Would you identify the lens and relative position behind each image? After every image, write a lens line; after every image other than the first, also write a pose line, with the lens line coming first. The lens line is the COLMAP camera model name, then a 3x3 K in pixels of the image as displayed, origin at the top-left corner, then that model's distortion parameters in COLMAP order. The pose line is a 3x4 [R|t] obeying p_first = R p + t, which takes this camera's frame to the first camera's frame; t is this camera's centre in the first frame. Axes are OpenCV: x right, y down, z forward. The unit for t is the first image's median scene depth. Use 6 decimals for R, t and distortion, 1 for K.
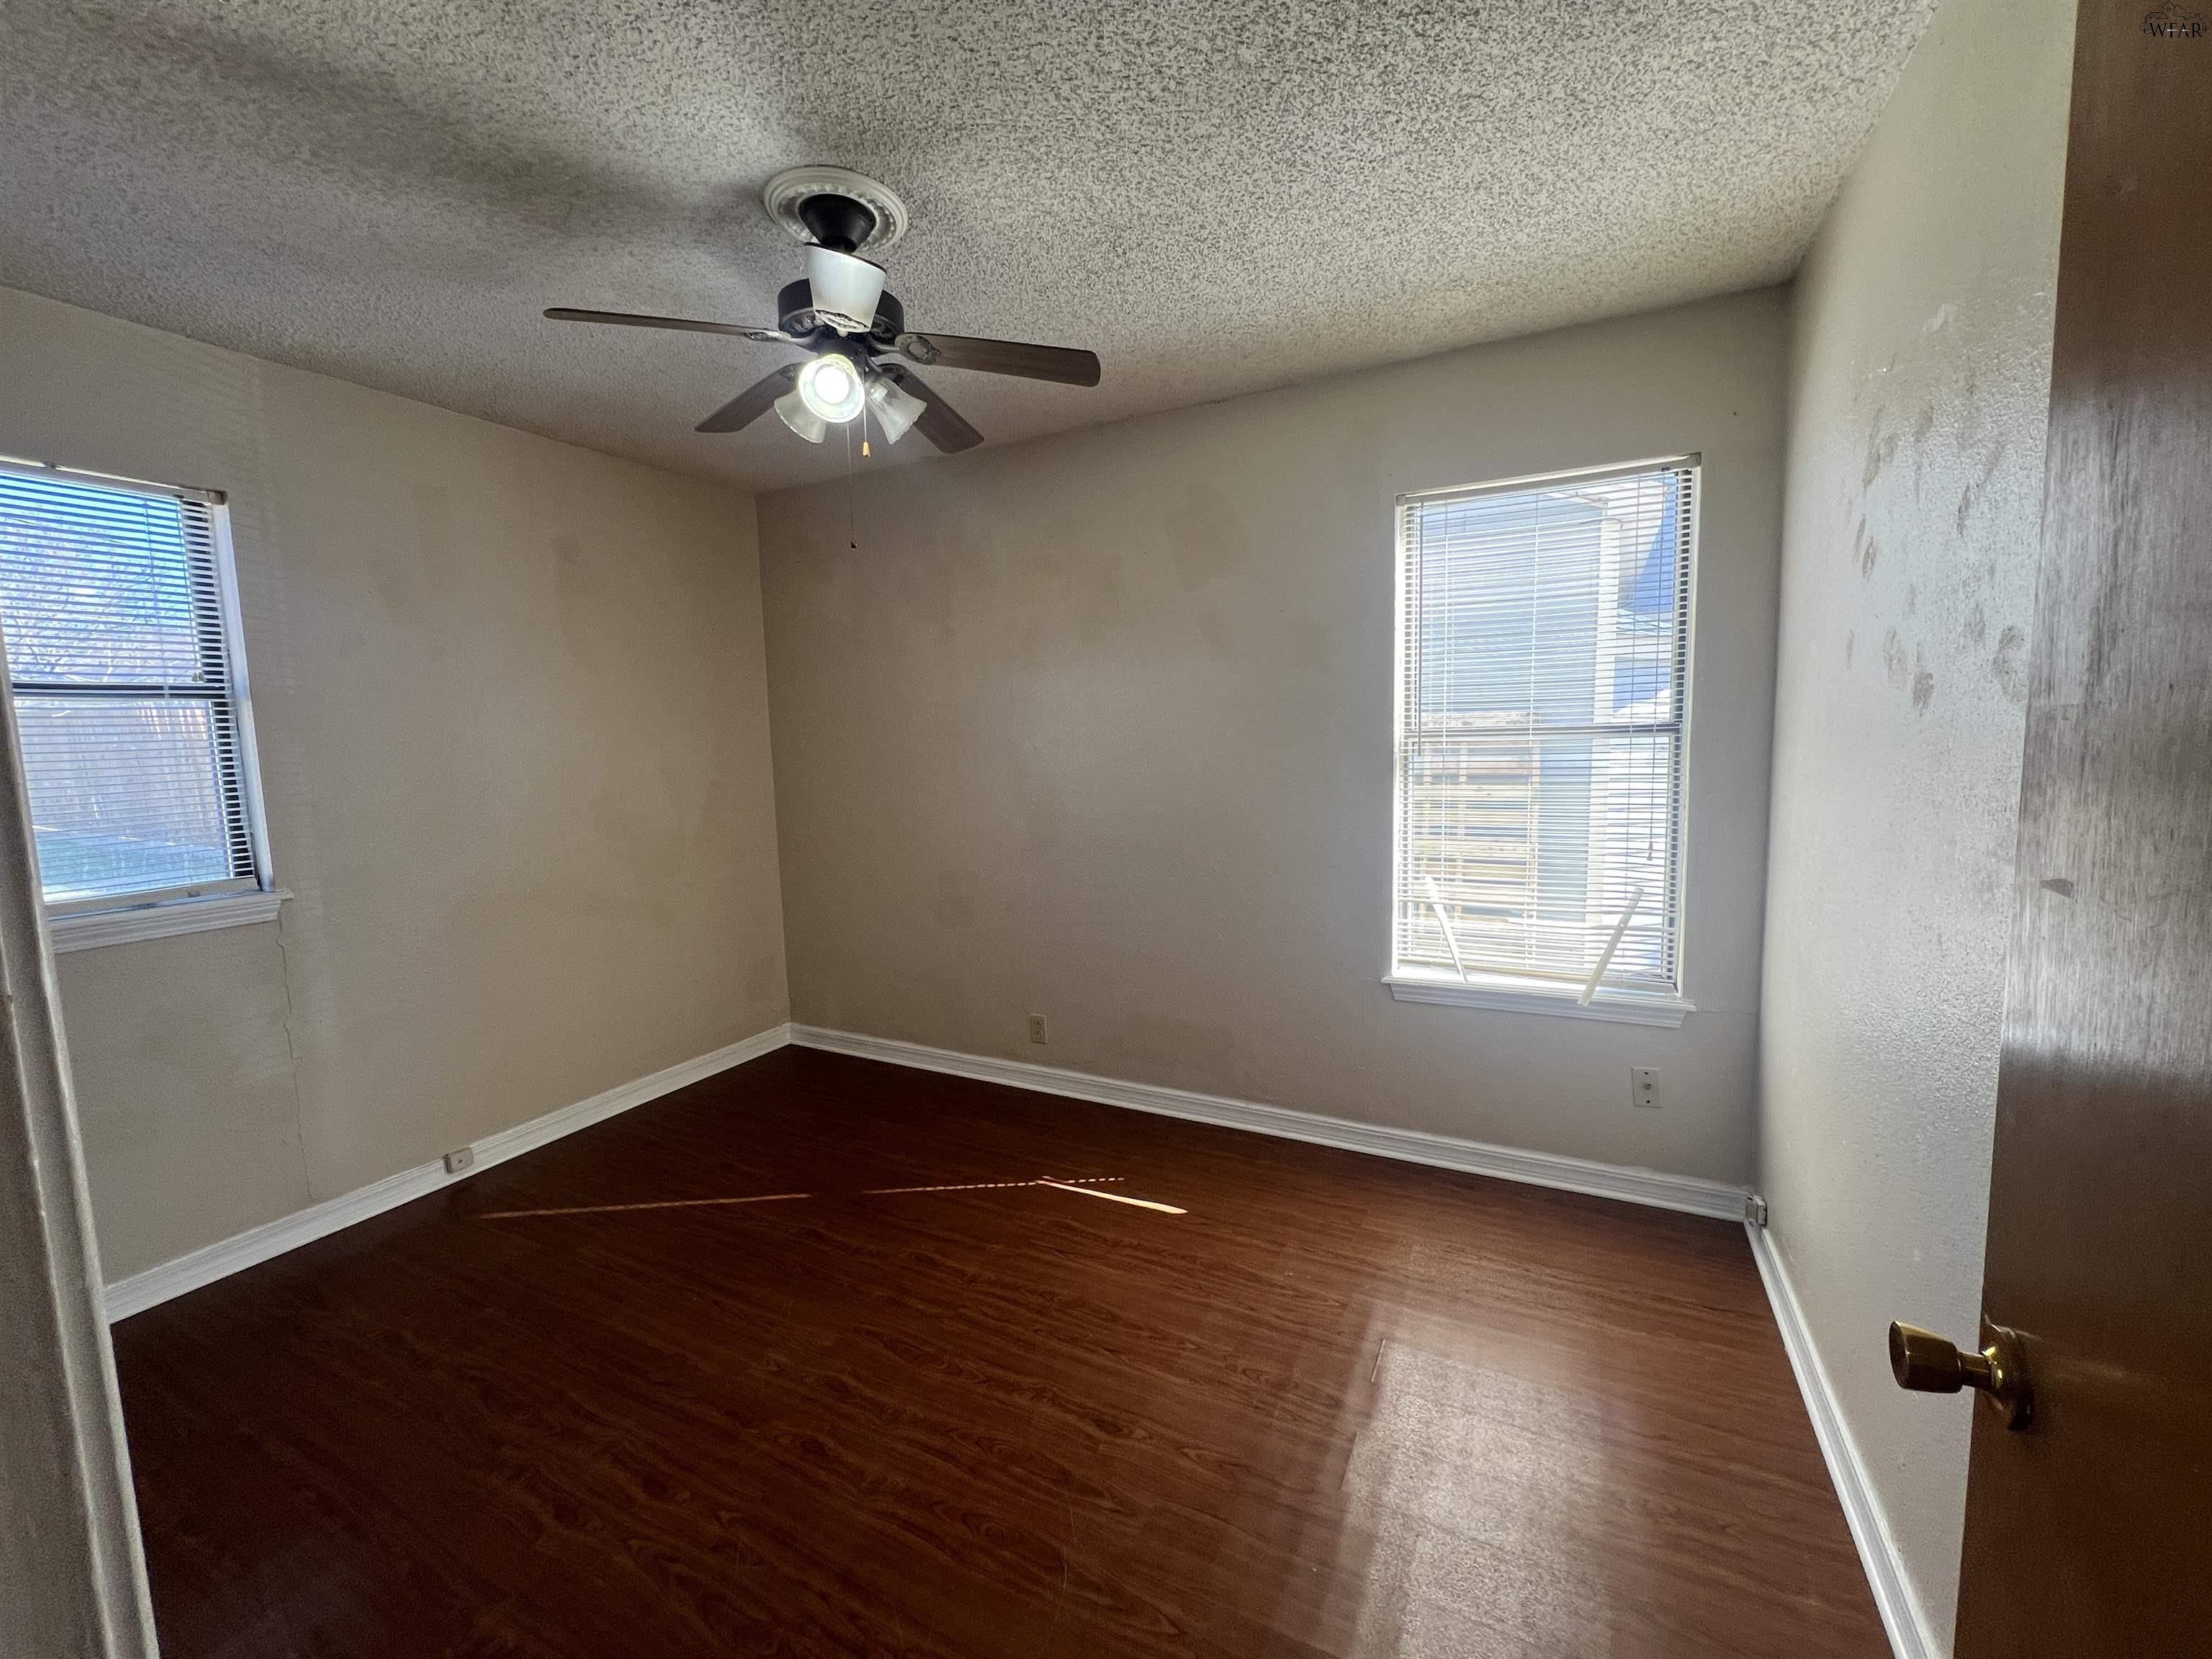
lens RADIAL K [[892.2, 0, 1095.0], [0, 892.2, 838.7], [0, 0, 1]] dist [-0.002223, 0.000276]
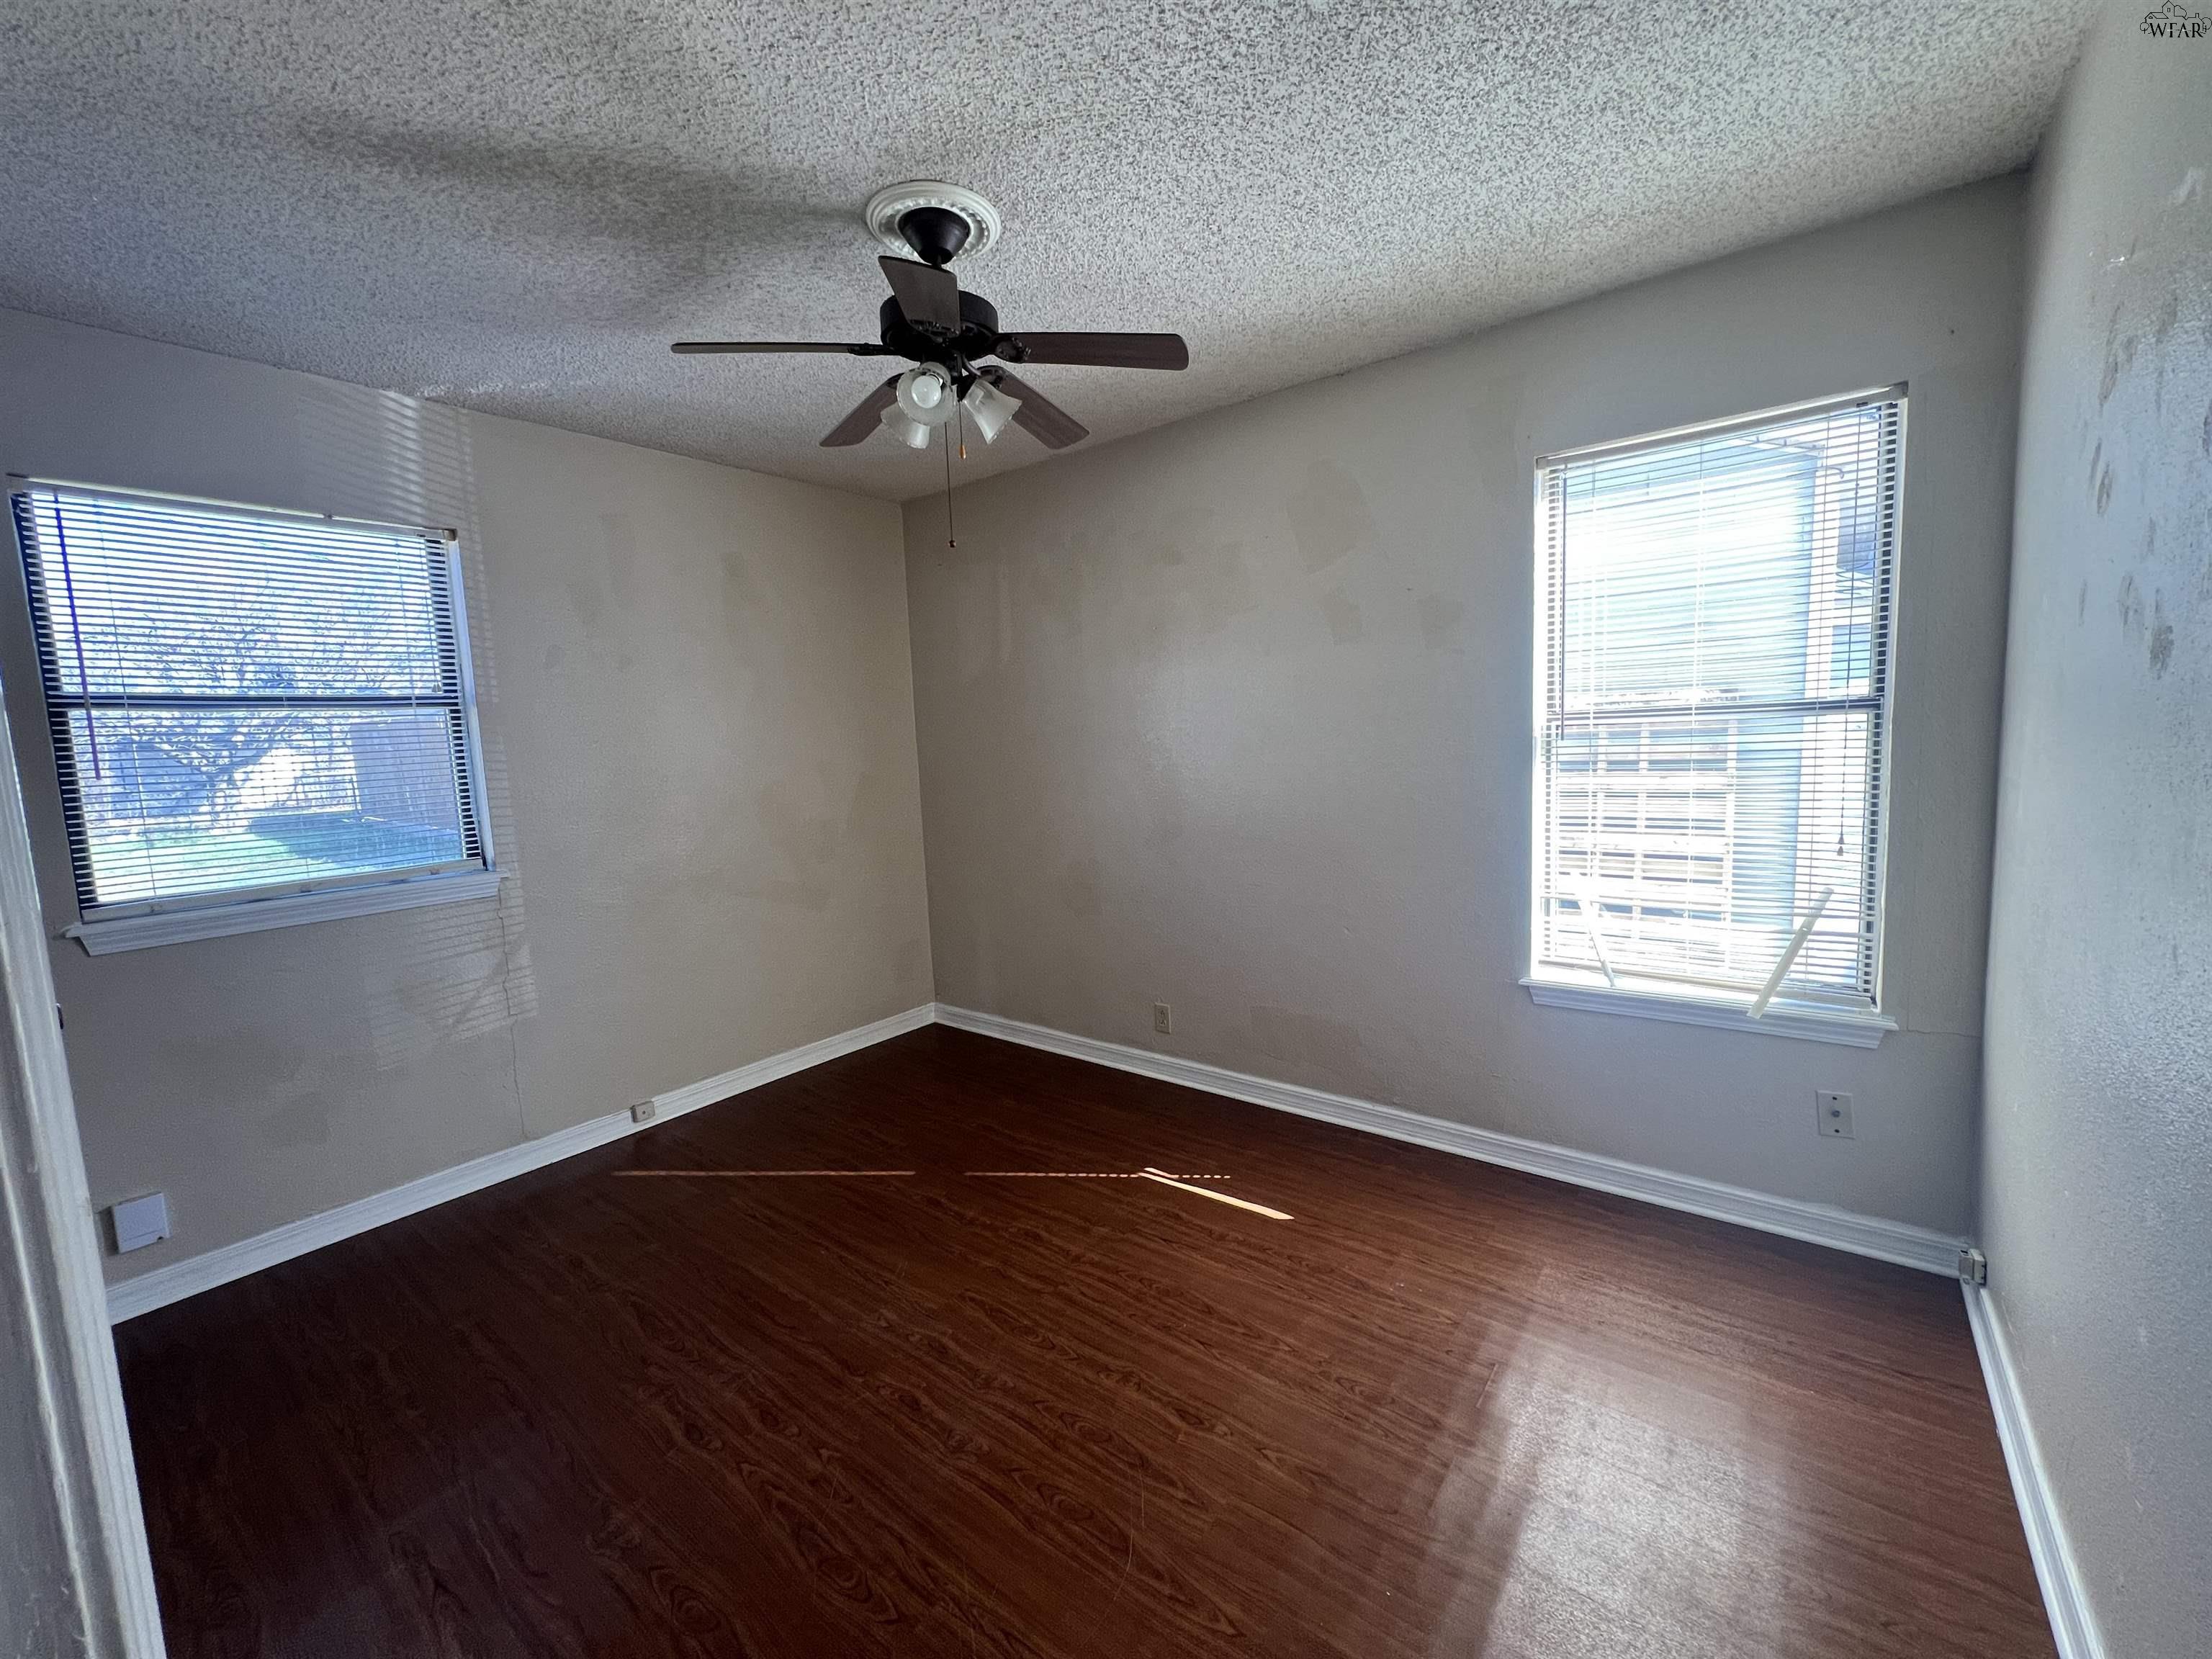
lens RADIAL K [[886.7, 0, 1109.7], [0, 886.7, 839.8], [0, 0, 1]] dist [-0.000745, -0.000546]
pose [[0.982020, 0.006219, -0.188673, 0.104173], [-0.004567, 0.999947, 0.009187, 0.004921], [0.188721, -0.008160, 0.981997, 0.015446]]
